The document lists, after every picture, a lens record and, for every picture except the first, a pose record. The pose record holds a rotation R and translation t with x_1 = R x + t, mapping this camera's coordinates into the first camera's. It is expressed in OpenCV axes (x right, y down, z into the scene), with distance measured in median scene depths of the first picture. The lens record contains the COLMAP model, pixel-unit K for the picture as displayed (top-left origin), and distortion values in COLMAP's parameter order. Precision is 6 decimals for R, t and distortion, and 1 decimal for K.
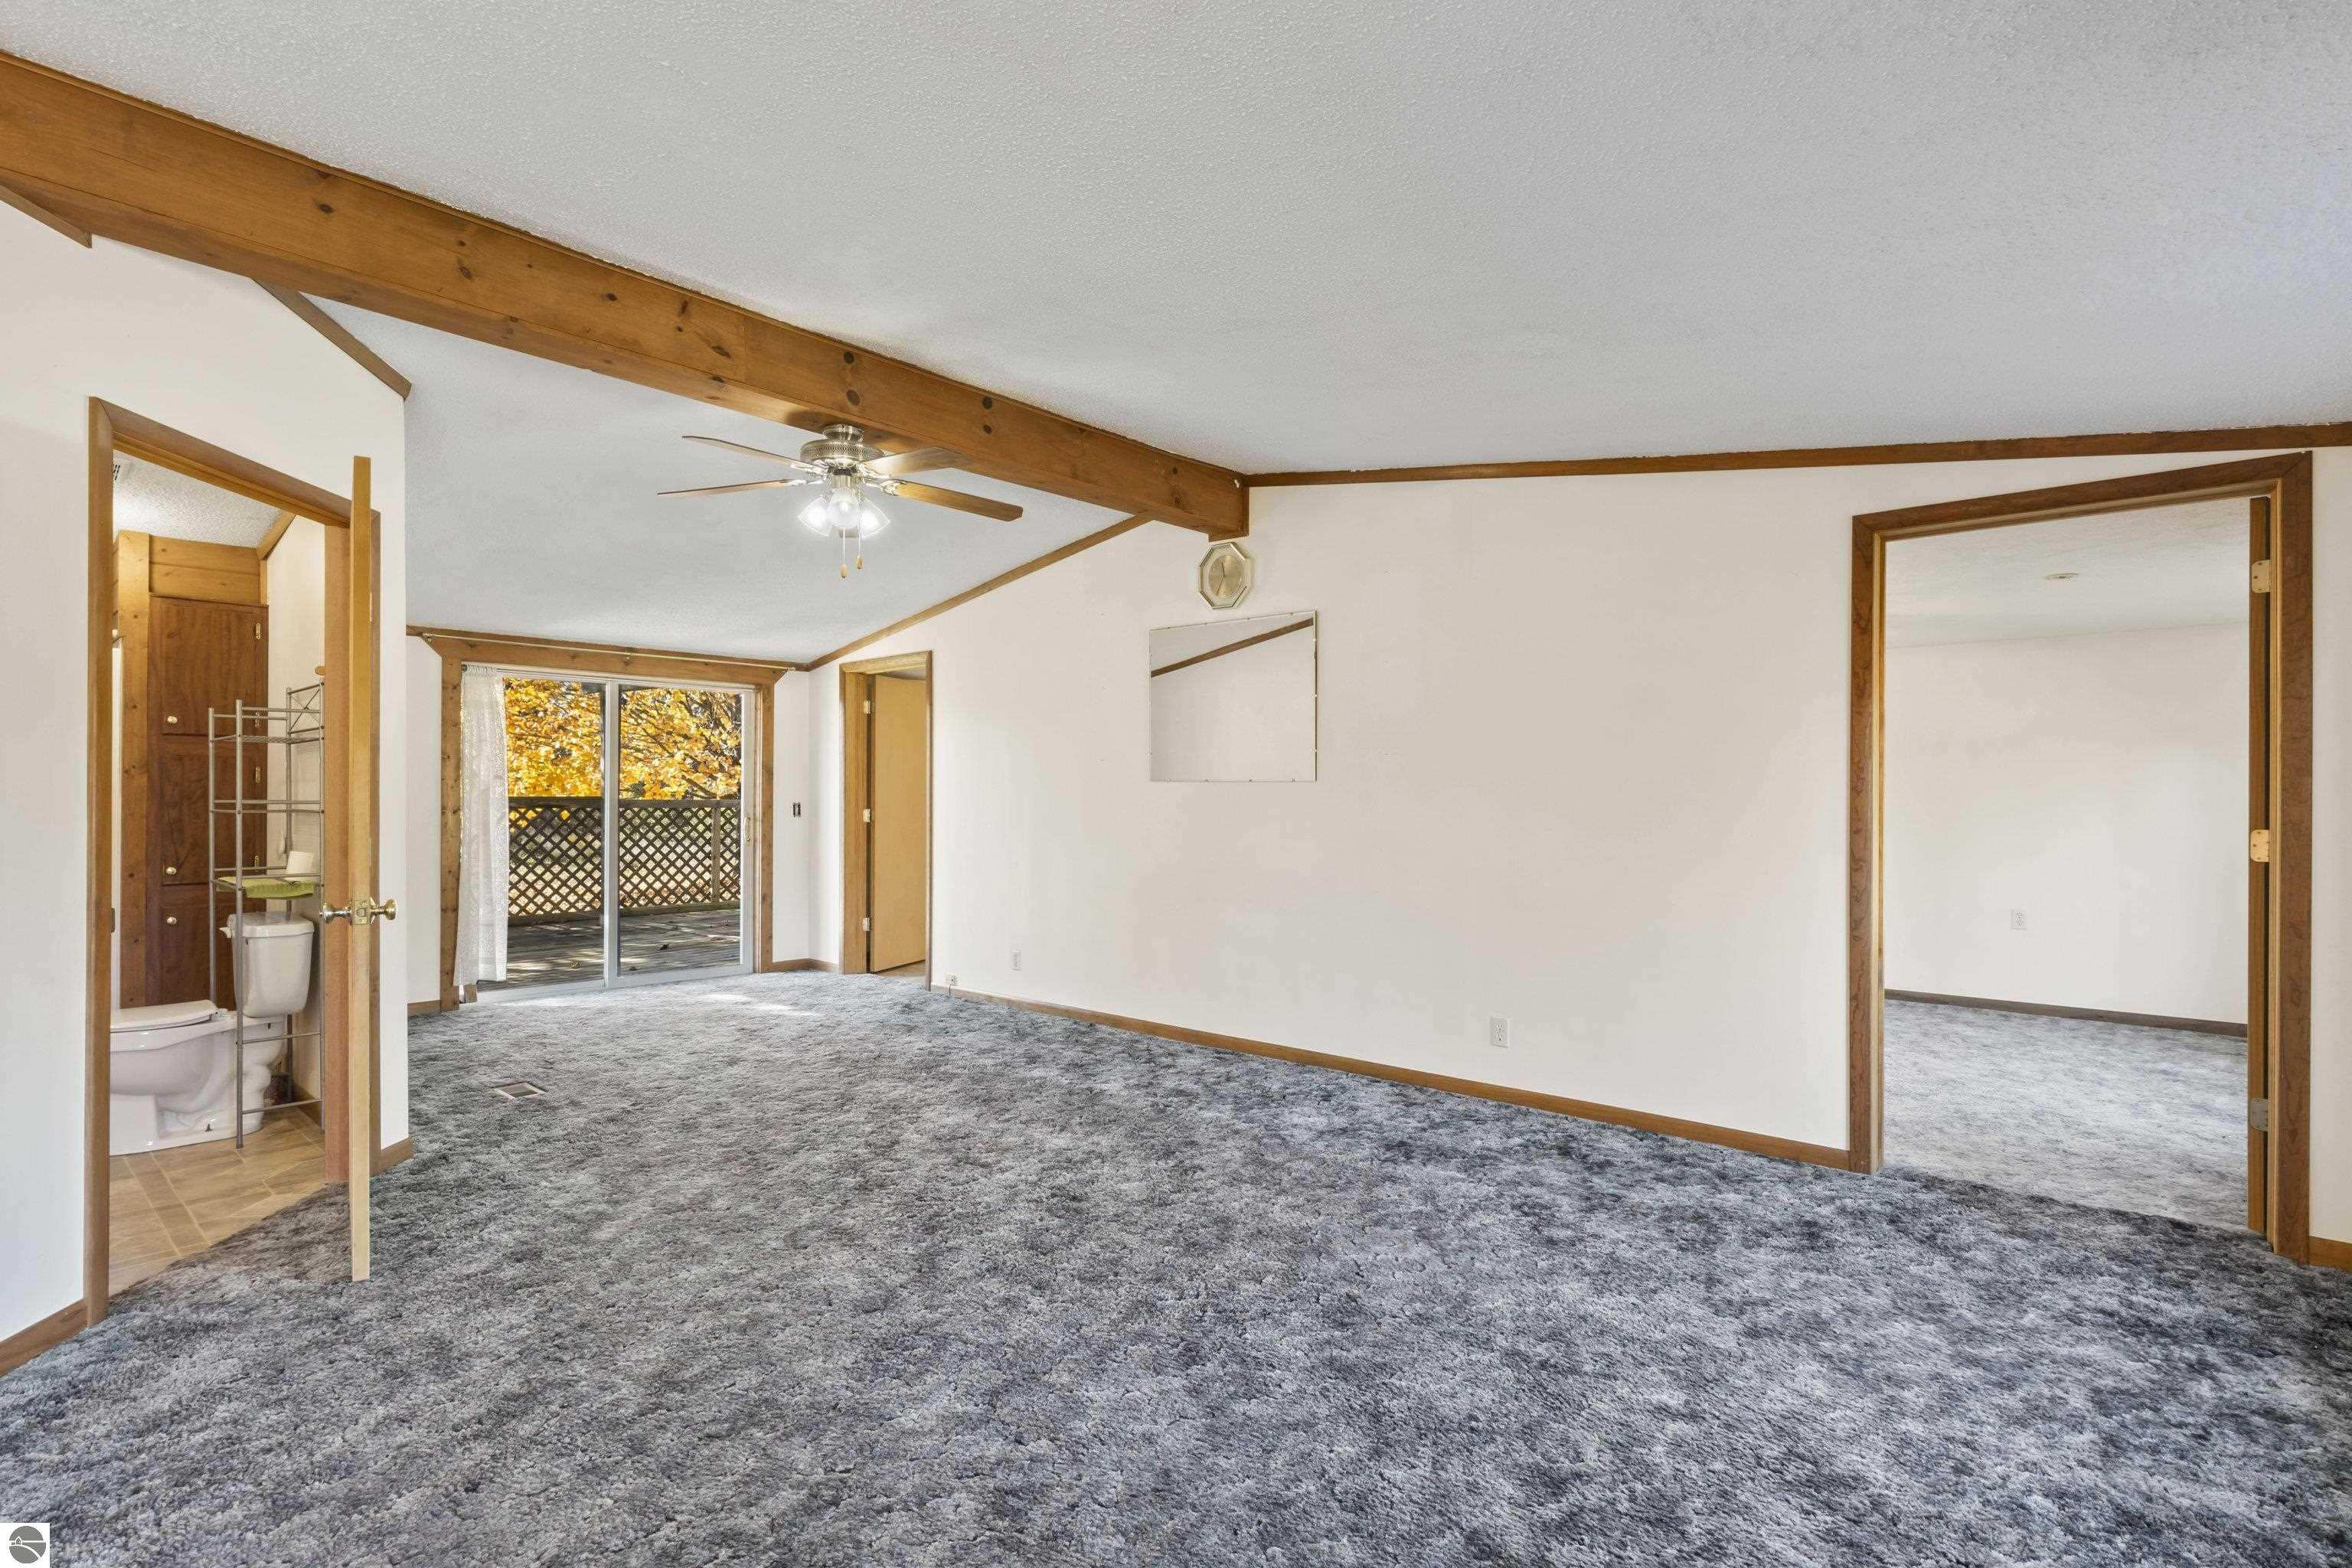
lens RADIAL K [[1138.2, 0, 1181.7], [0, 1138.2, 796.5], [0, 0, 1]] dist [0.004831, -0.000384]
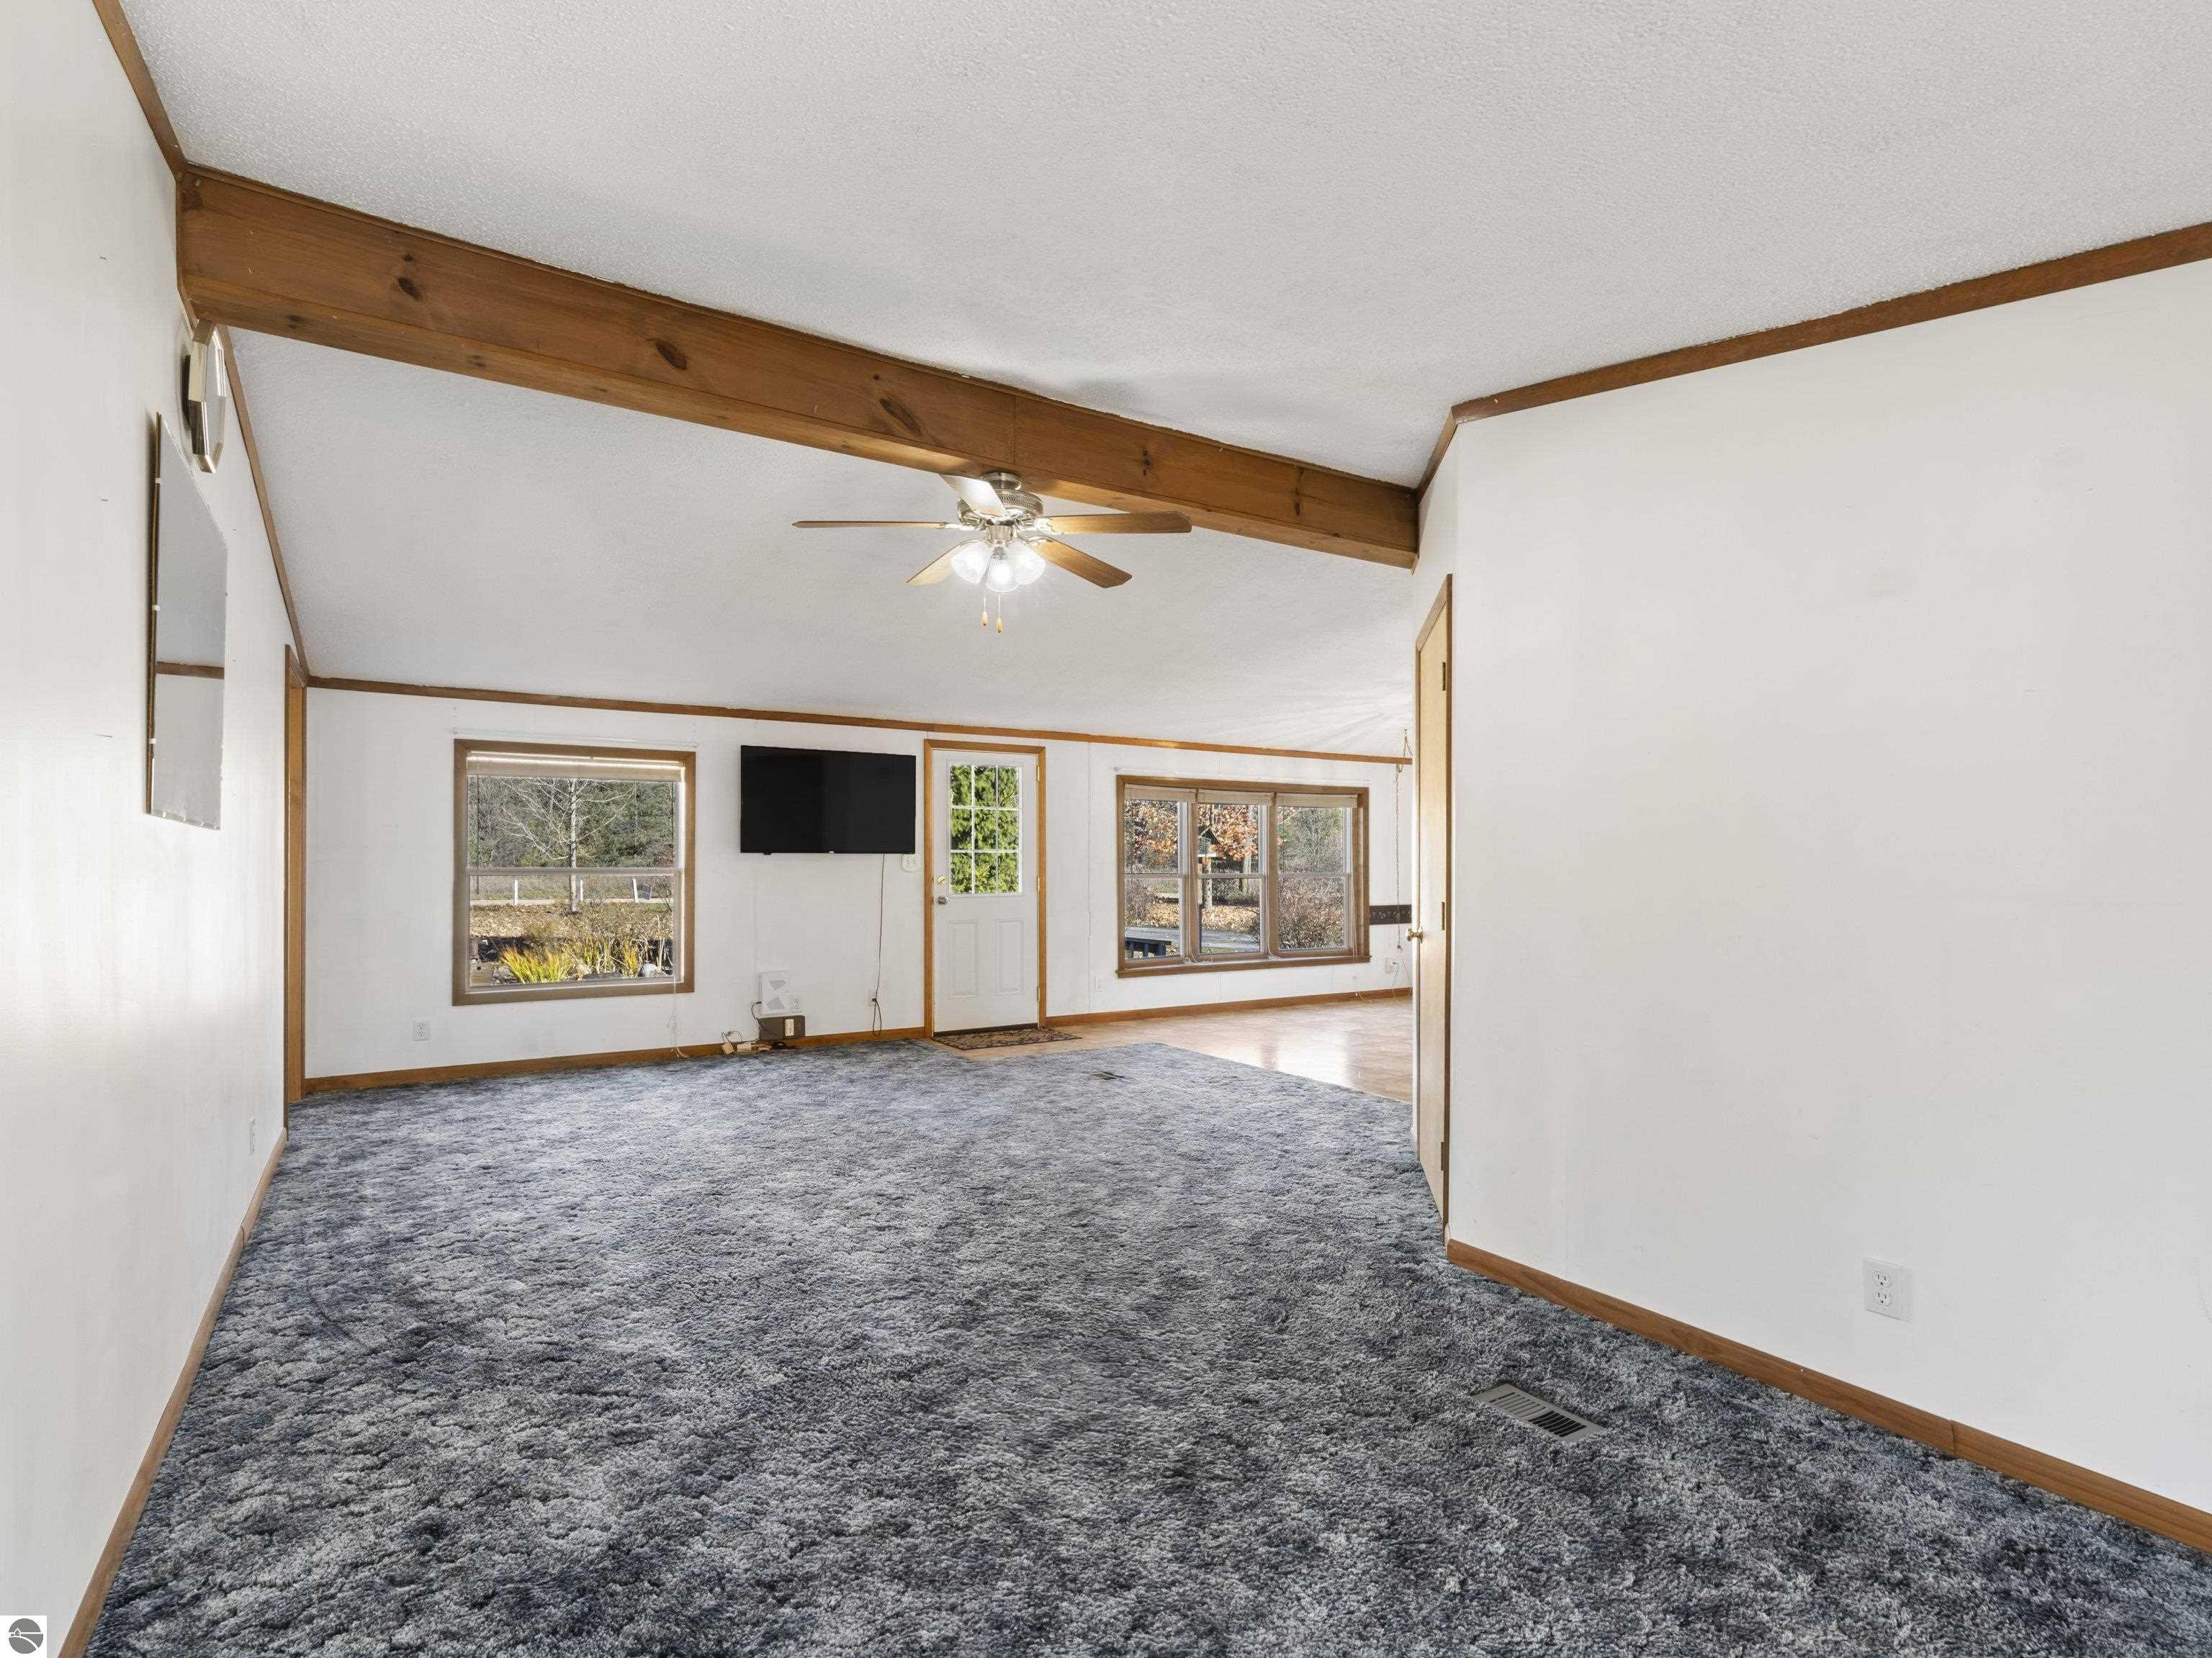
lens RADIAL K [[1128.2, 0, 1105.2], [0, 1128.2, 833.9], [0, 0, 1]] dist [0.040917, 0.000498]
pose [[-0.962939, 0.006552, 0.269639, -0.717496], [0.000167, 0.999719, -0.023694, 0.001890], [-0.269719, -0.022771, -0.962670, 2.114877]]
